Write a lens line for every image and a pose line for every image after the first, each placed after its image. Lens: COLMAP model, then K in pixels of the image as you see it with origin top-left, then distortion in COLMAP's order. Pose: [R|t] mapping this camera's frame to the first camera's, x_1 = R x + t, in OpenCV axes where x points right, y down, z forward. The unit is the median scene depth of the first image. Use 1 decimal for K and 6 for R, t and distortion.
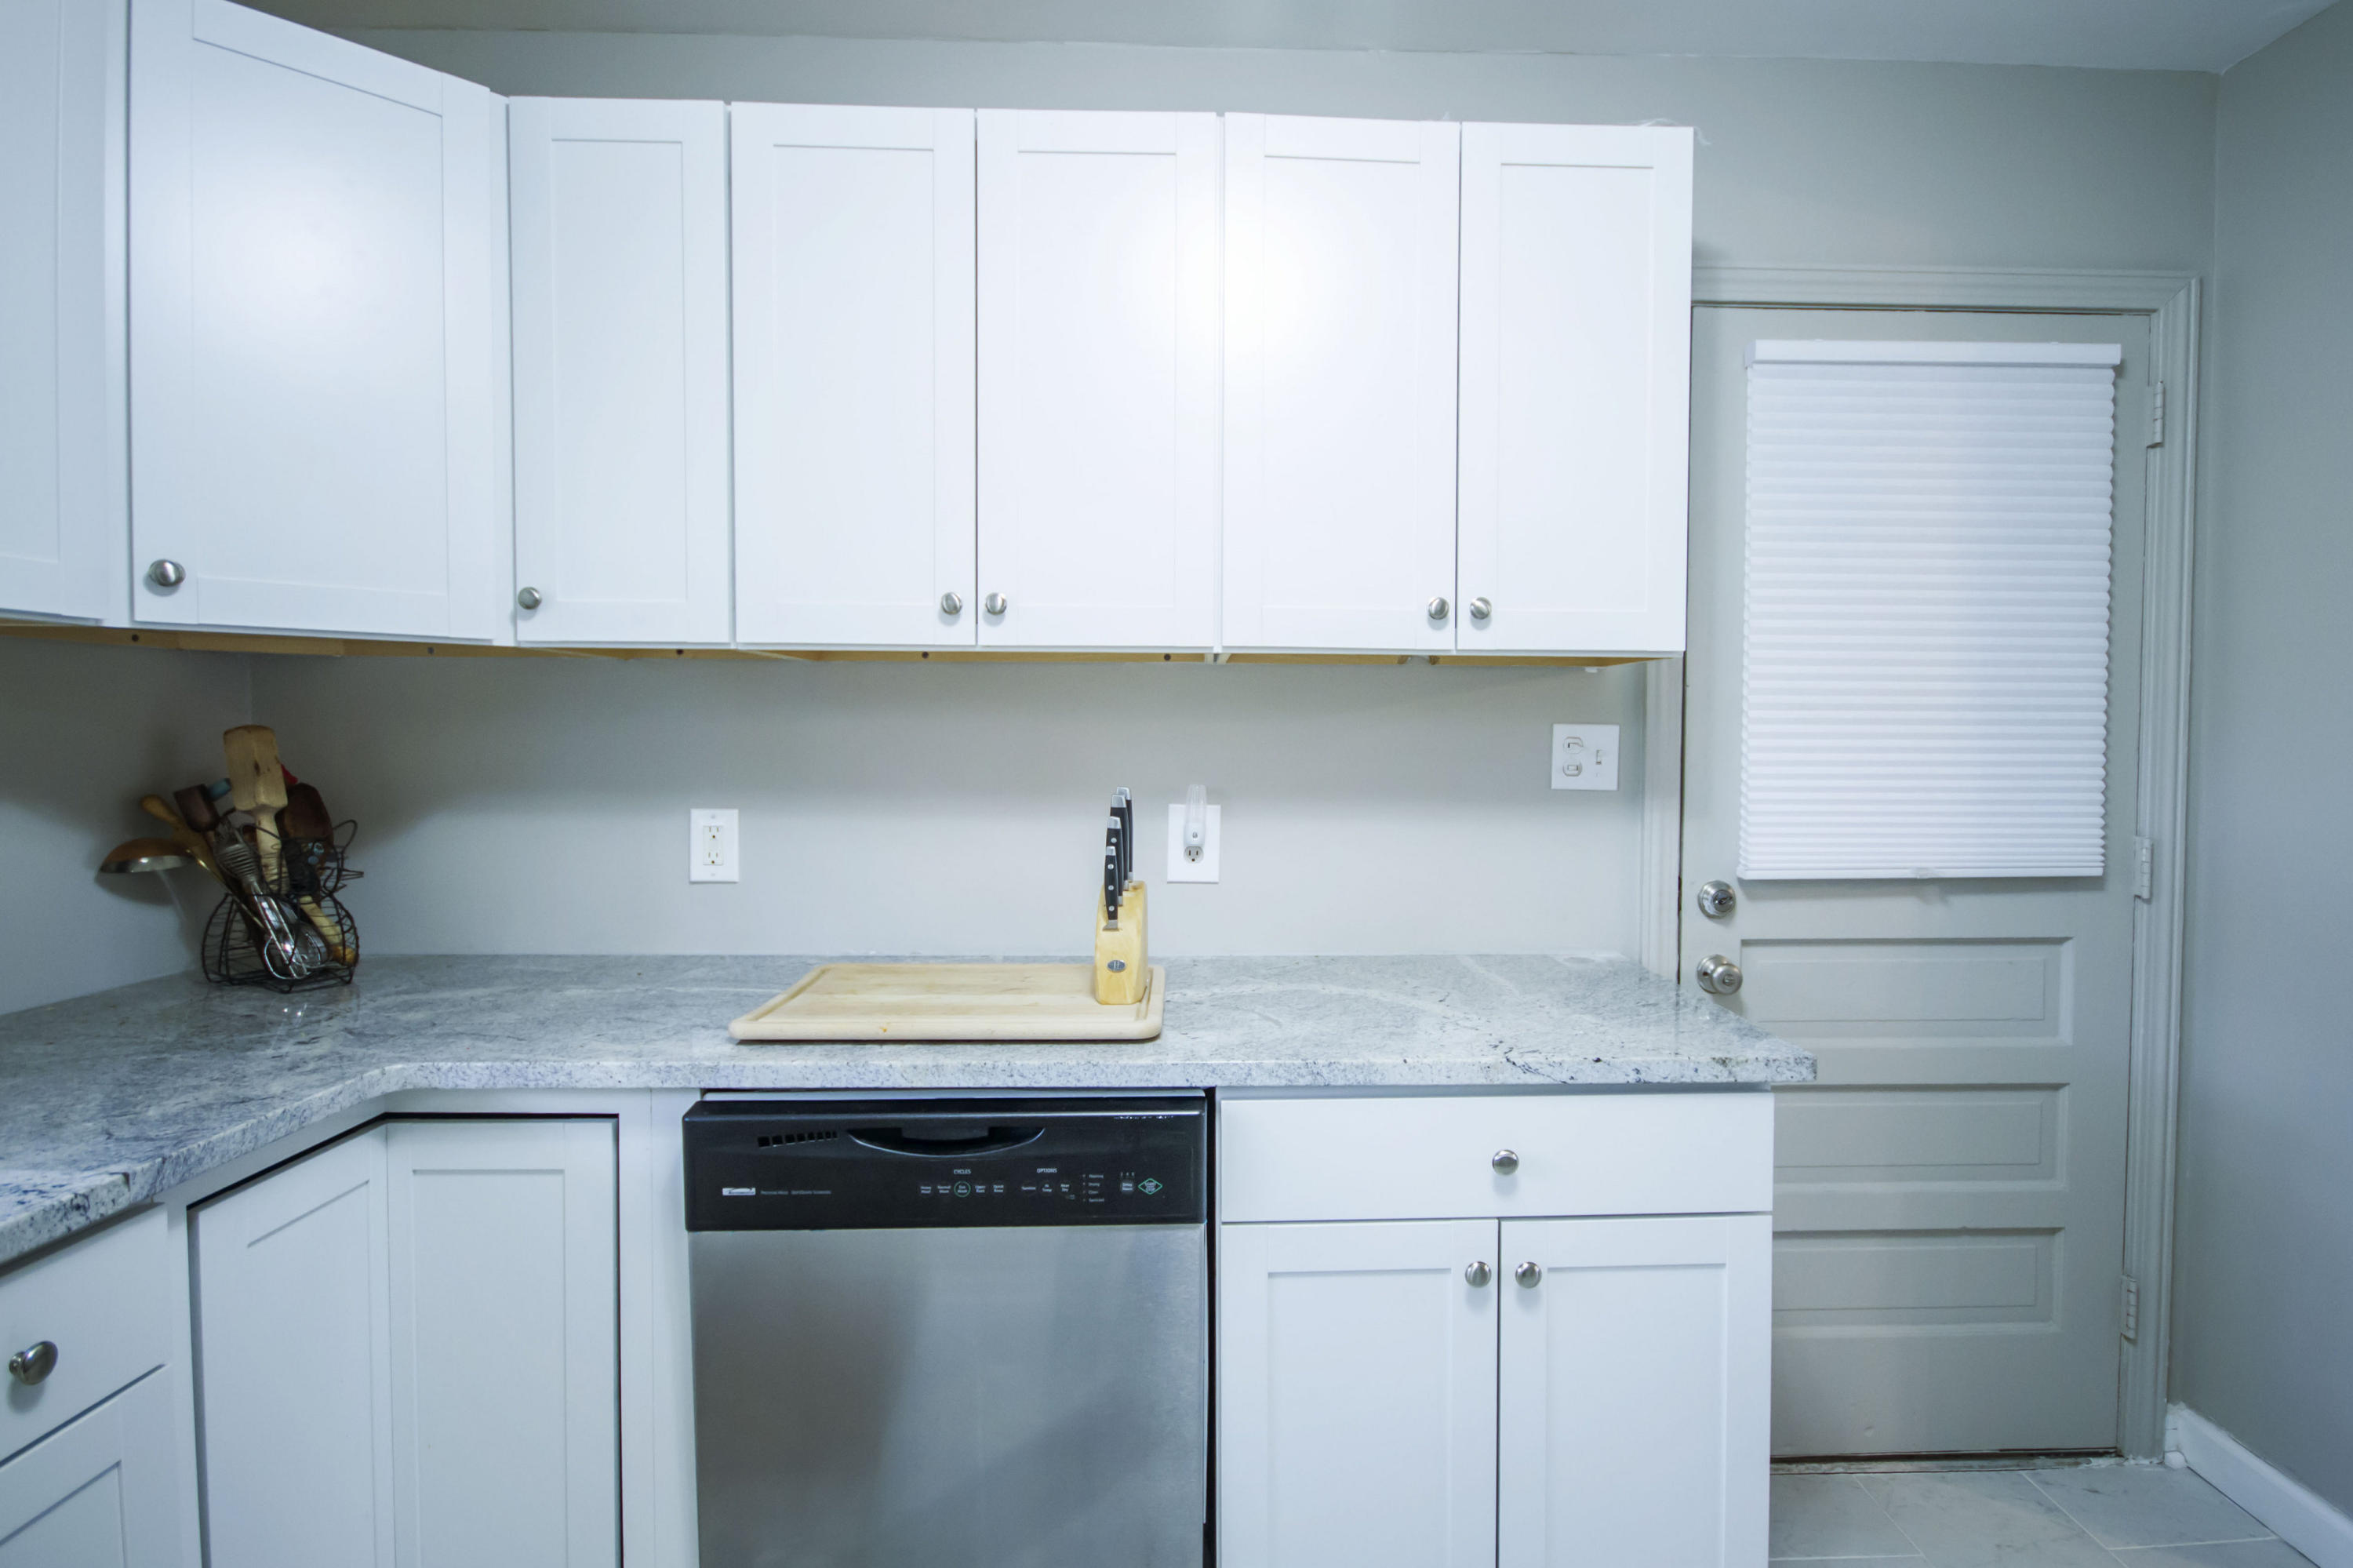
lens RADIAL K [[1169.3, 0, 1233.9], [0, 1169.3, 774.1], [0, 0, 1]] dist [-0.004466, -0.000366]
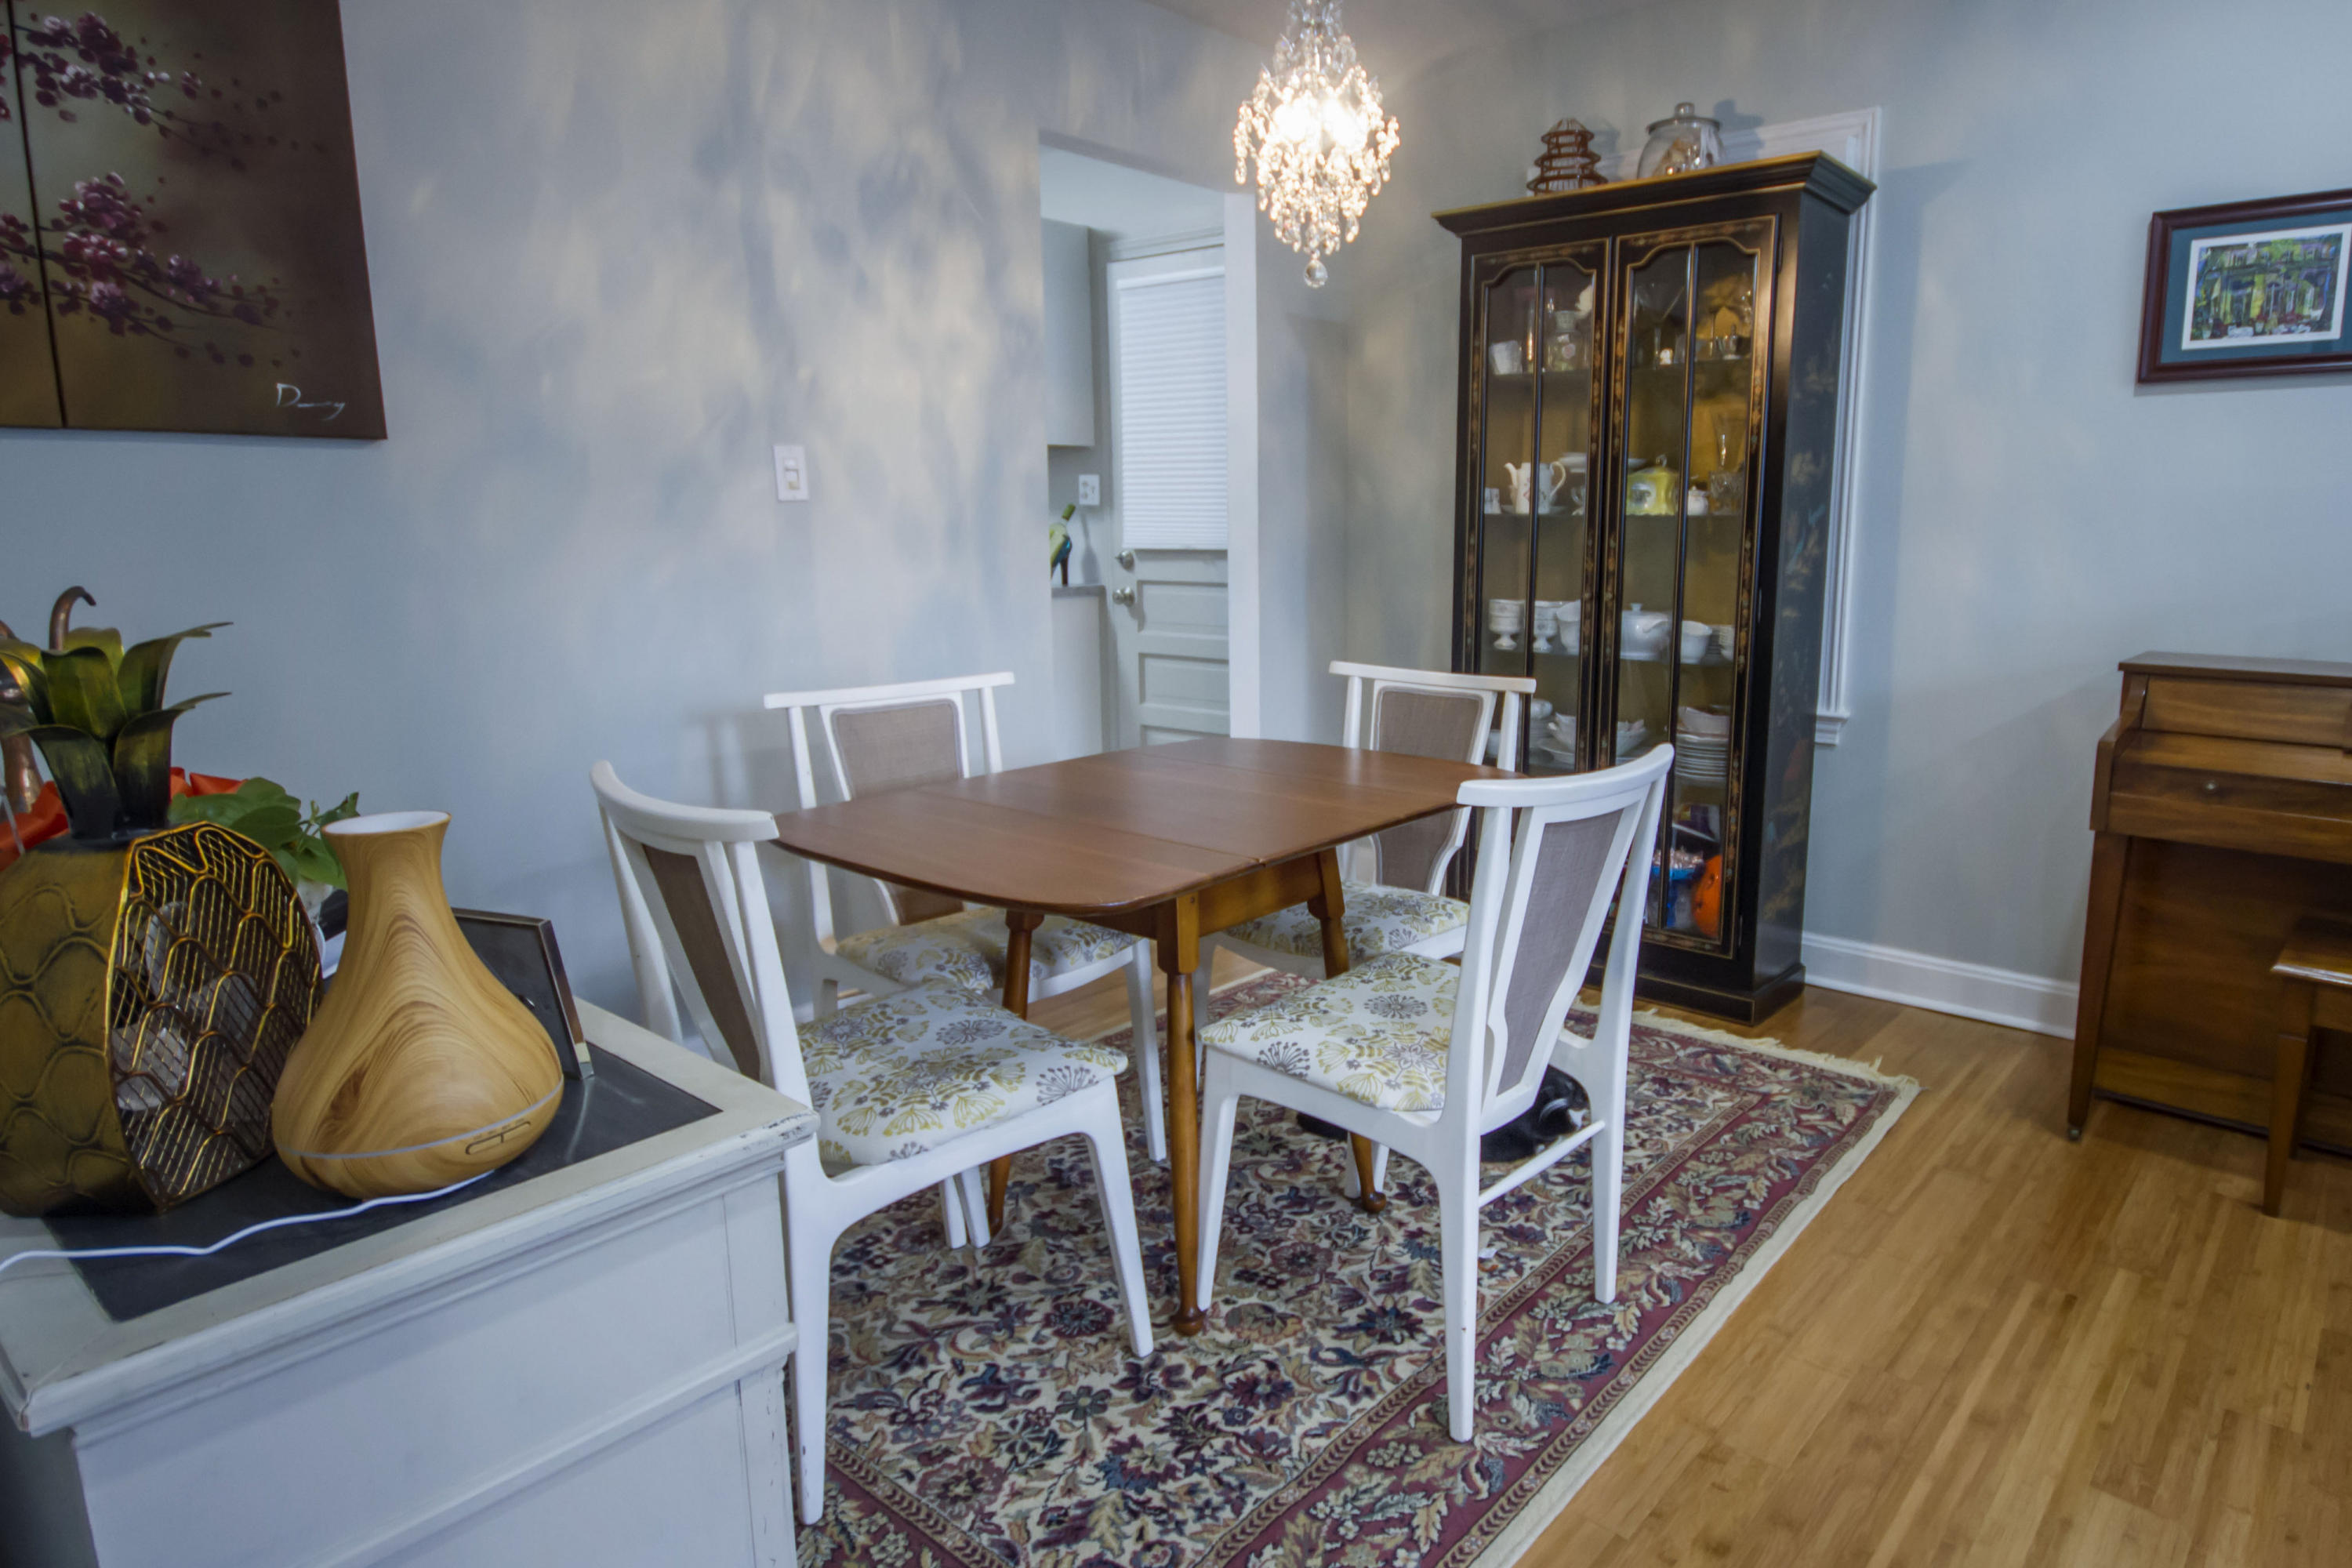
lens RADIAL K [[1374.4, 0, 1343.3], [0, 1374.4, 754.9], [0, 0, 1]] dist [-0.003826, 0.000748]
pose [[0.761432, 0.110673, -0.638728, 3.334398], [-0.023252, 0.989347, 0.143707, 0.130945], [0.647828, -0.094571, 0.755894, -0.898357]]
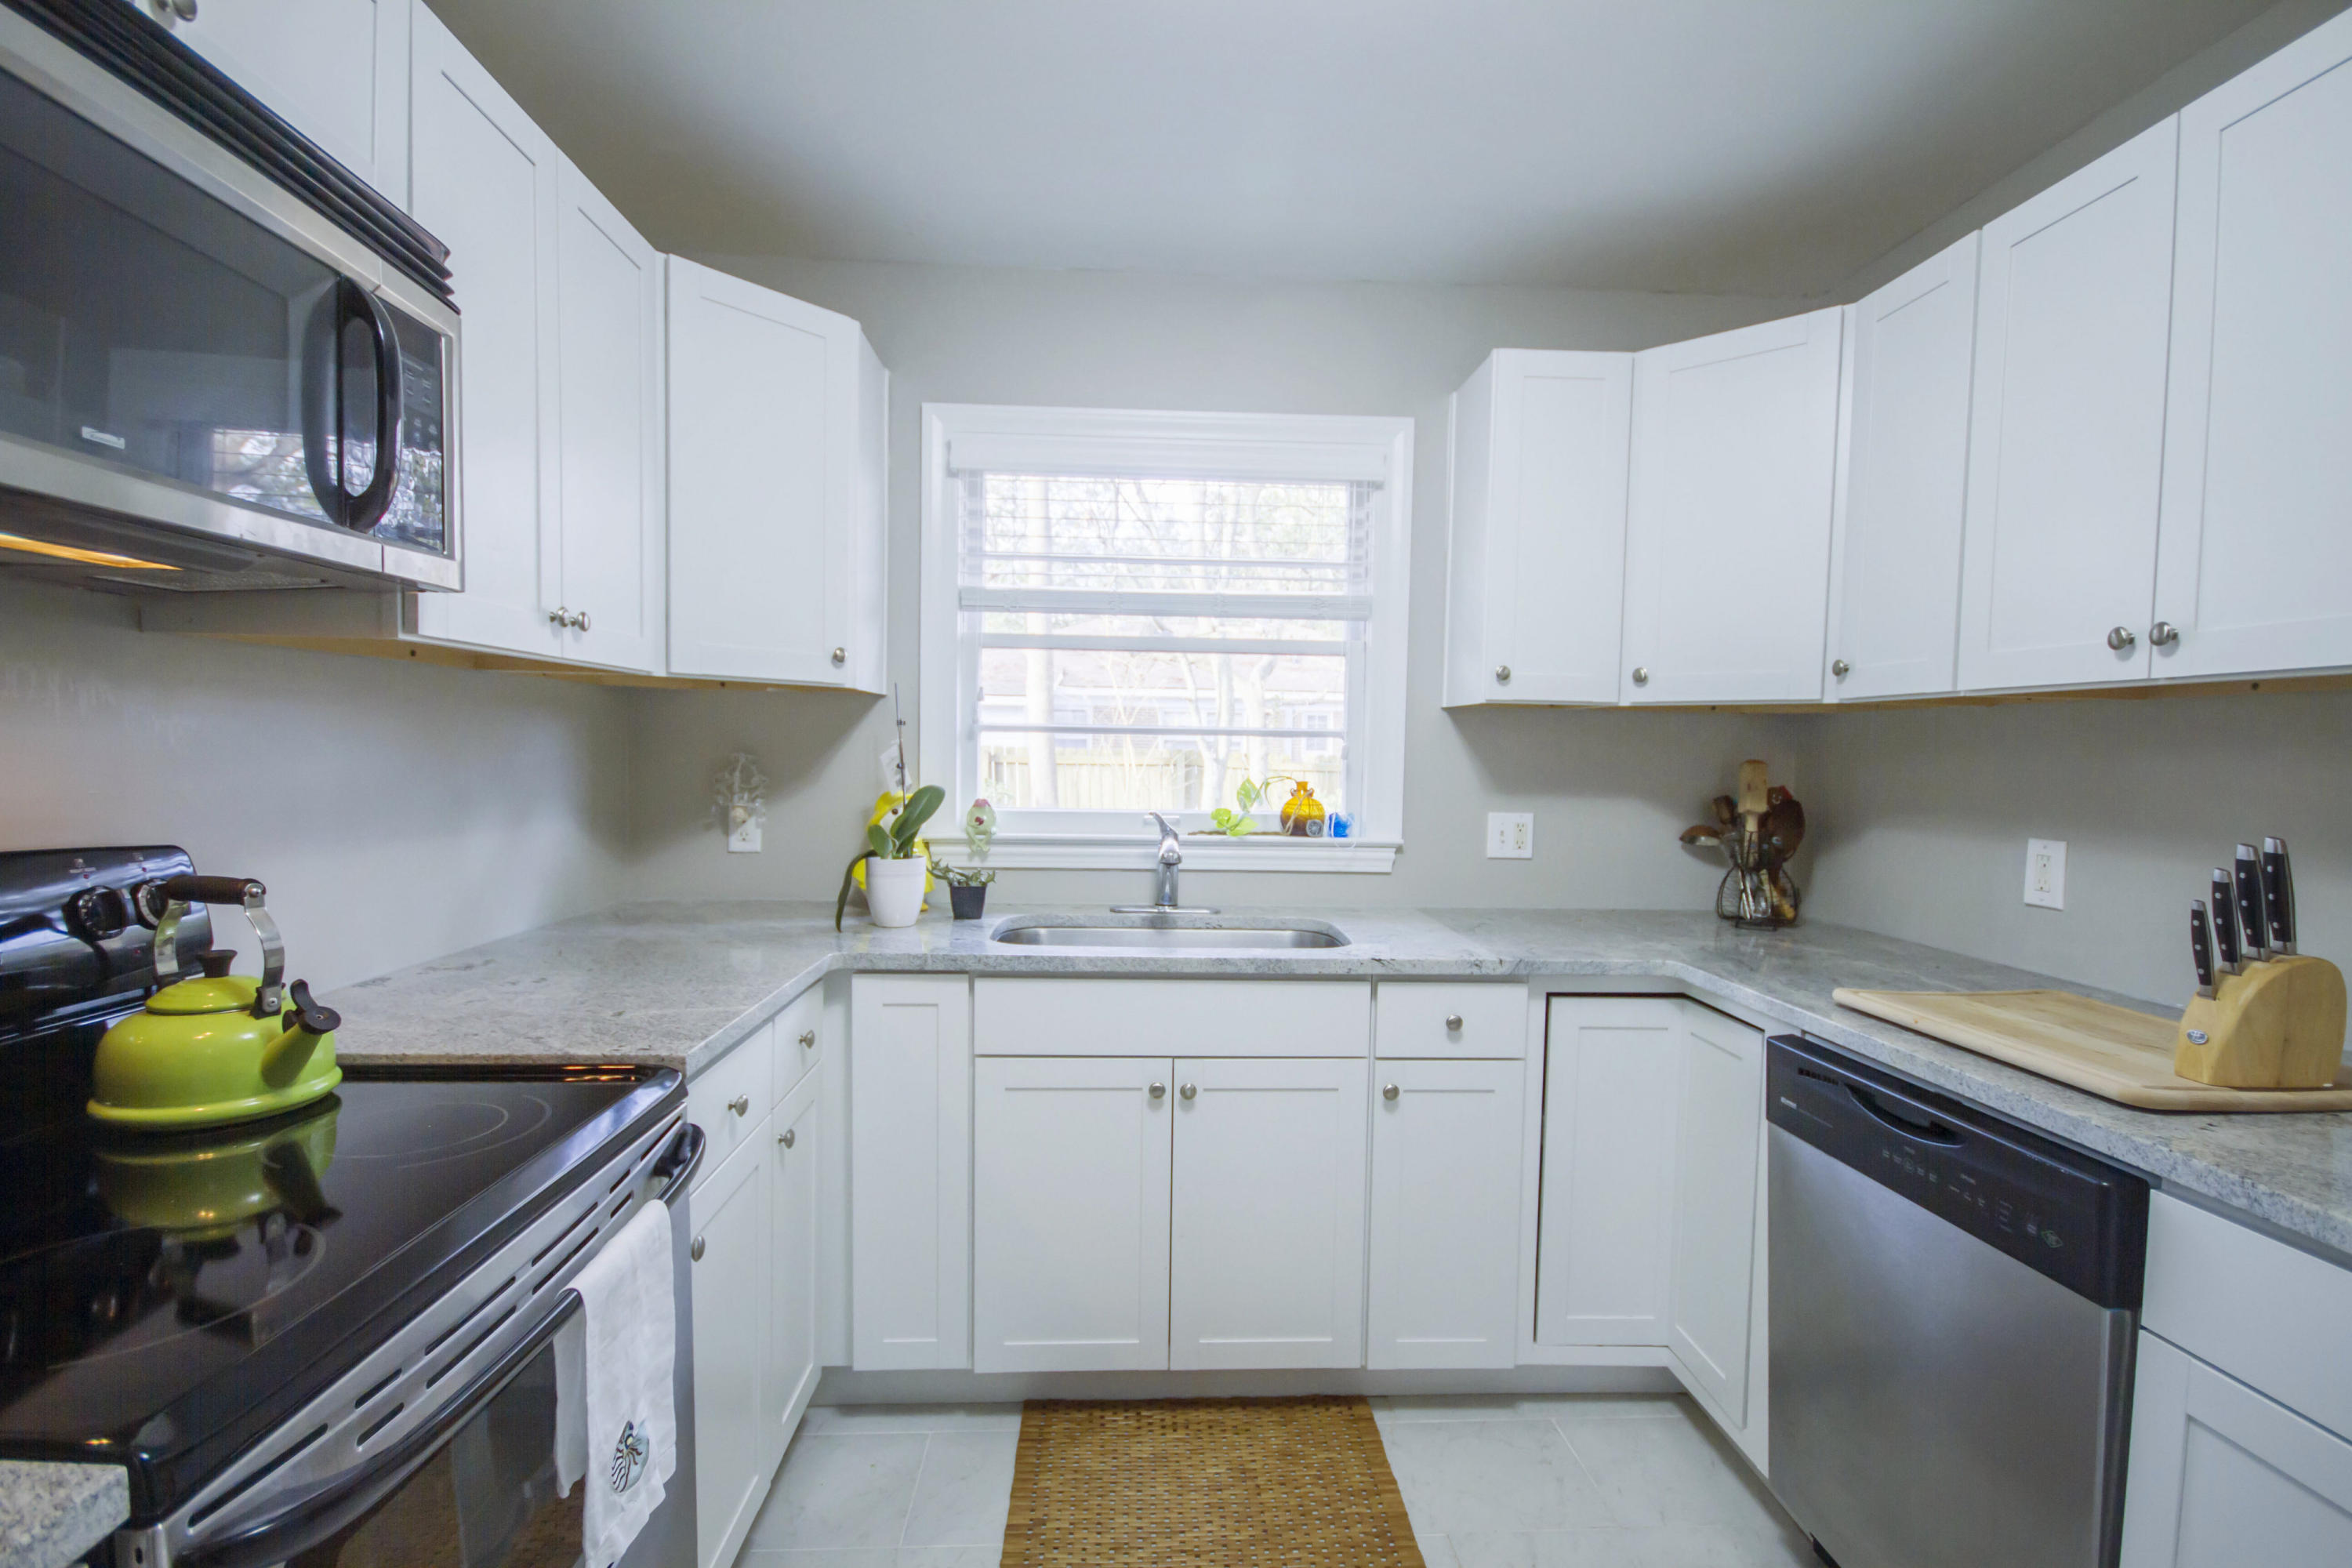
lens RADIAL K [[1089.7, 0, 1177.1], [0, 1089.7, 806.4], [0, 0, 1]] dist [-0.000830, -0.000190]
pose [[0.024944, 0.047443, -0.998562, 0.773675], [-0.055238, 0.997413, 0.046008, -0.004500], [0.998162, 0.054011, 0.027500, 0.230196]]
